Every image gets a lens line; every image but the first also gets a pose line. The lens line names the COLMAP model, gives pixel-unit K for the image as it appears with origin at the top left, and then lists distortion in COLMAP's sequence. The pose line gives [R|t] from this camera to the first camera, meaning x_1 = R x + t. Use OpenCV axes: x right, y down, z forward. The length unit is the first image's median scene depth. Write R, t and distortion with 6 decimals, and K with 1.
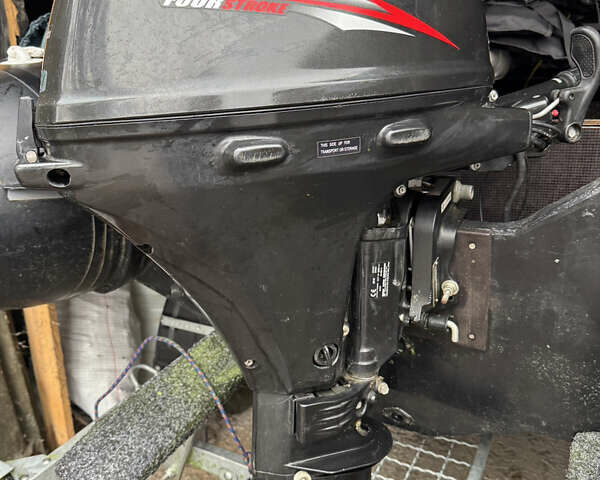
lens RADIAL K [[652.7, 0, 300.0], [0, 652.7, 240.0], [0, 0, 1]] dist [0.078818, -0.359776]
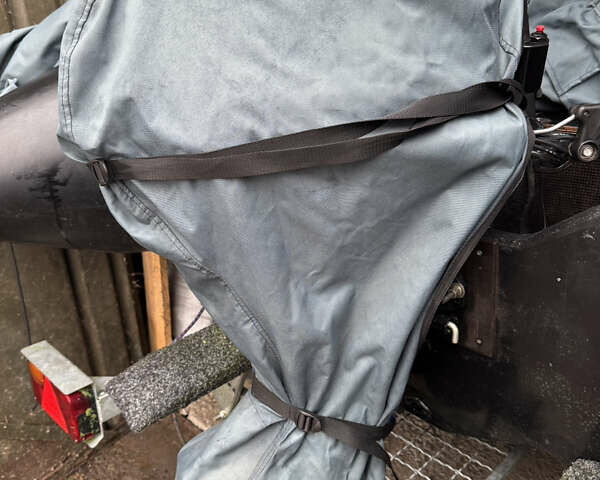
lens RADIAL K [[652.7, 0, 300.0], [0, 652.7, 240.0], [0, 0, 1]] dist [0.078818, -0.359776]
pose [[0.946077, 0.135138, -0.294408, 0.276632], [-0.123799, 0.990674, 0.056906, -0.031264], [0.299353, -0.017390, 0.953984, -0.045563]]
